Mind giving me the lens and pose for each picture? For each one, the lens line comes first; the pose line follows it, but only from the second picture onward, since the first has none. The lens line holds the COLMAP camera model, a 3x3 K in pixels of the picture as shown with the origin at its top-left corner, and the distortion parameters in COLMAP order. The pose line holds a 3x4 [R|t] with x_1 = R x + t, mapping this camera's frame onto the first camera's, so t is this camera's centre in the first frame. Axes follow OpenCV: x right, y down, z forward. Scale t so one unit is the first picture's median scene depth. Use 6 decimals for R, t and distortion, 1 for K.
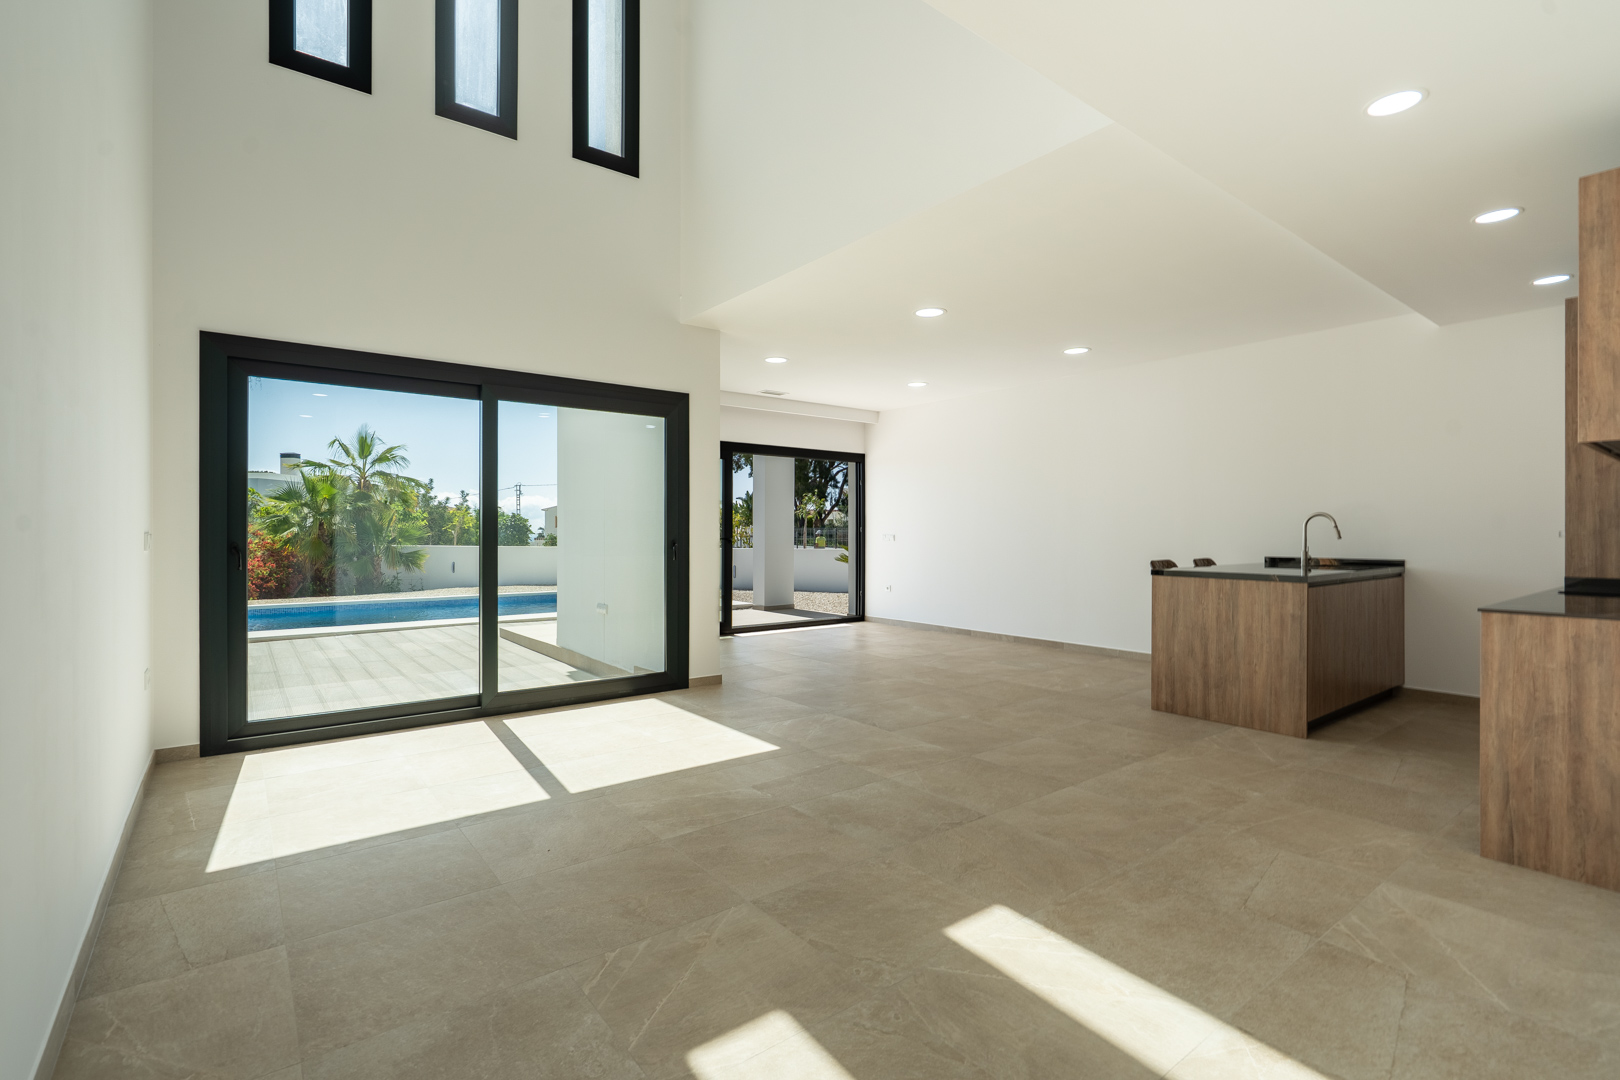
lens RADIAL K [[750.3, 0, 789.5], [0, 750.3, 533.5], [0, 0, 1]] dist [-0.009492, 0.002513]
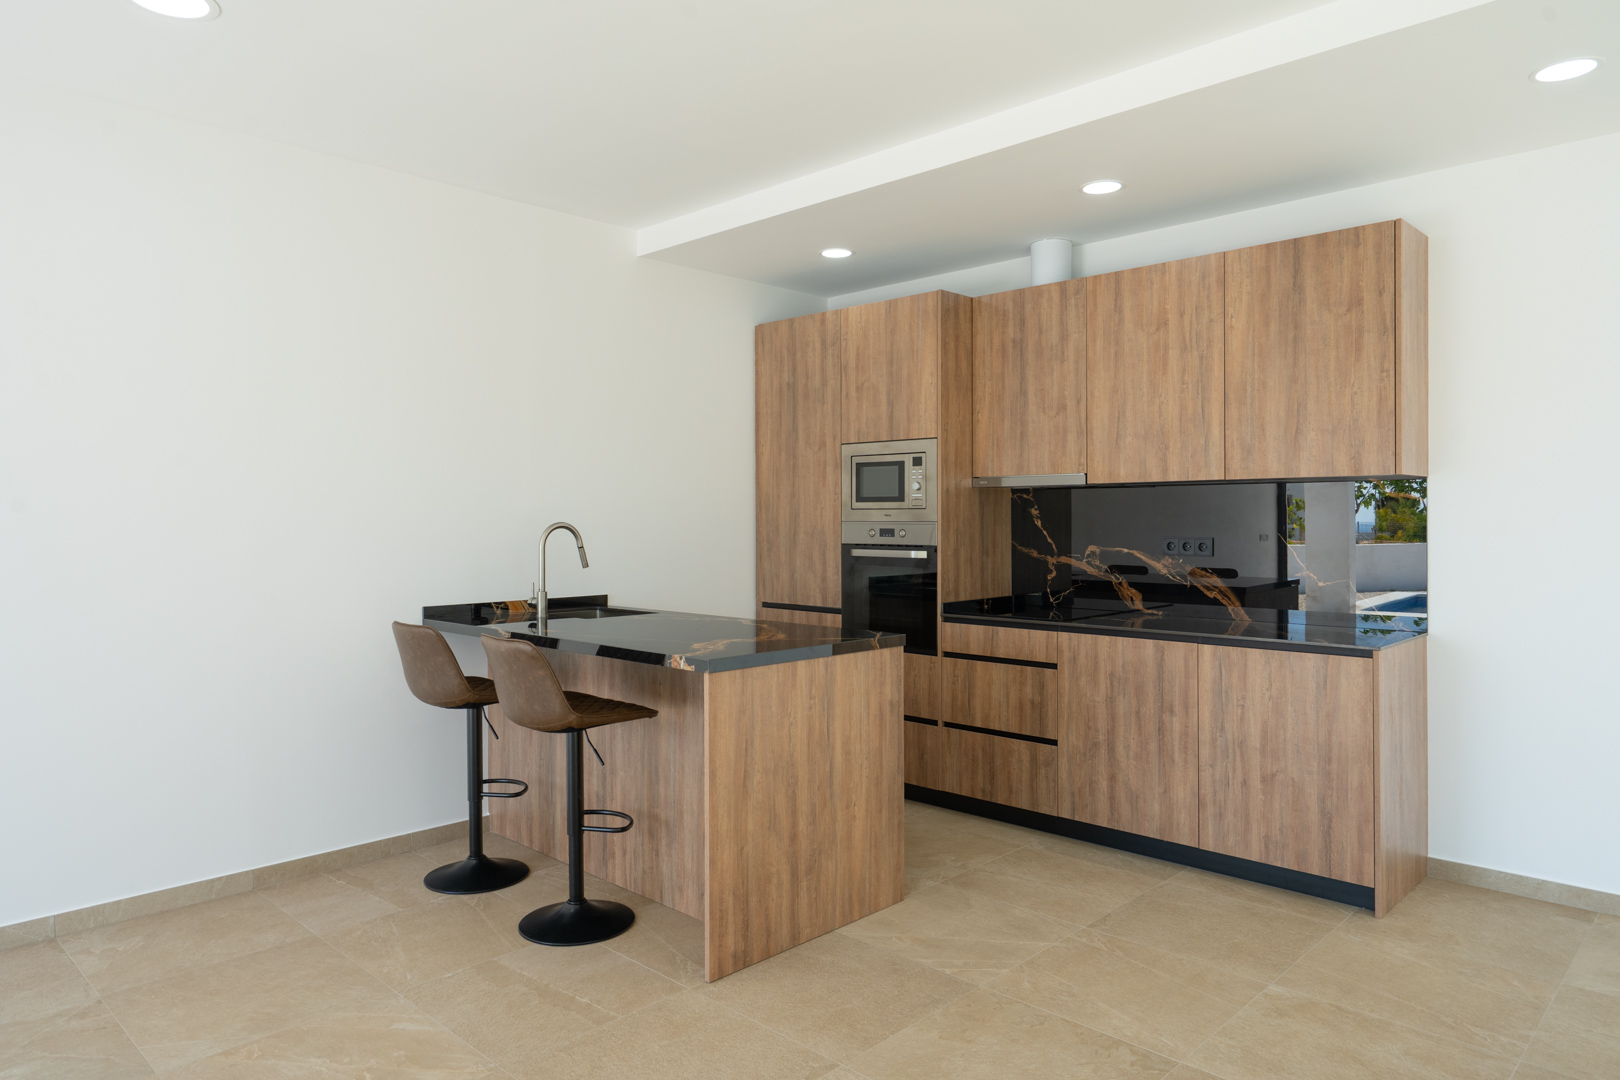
lens RADIAL K [[1028.2, 0, 824.3], [0, 1028.2, 527.9], [0, 0, 1]] dist [0.014699, -0.006034]
pose [[-0.164526, -0.010422, 0.986318, -0.133664], [0.004332, 0.999927, 0.011289, -0.041192], [-0.986363, 0.006130, -0.164469, 1.213988]]
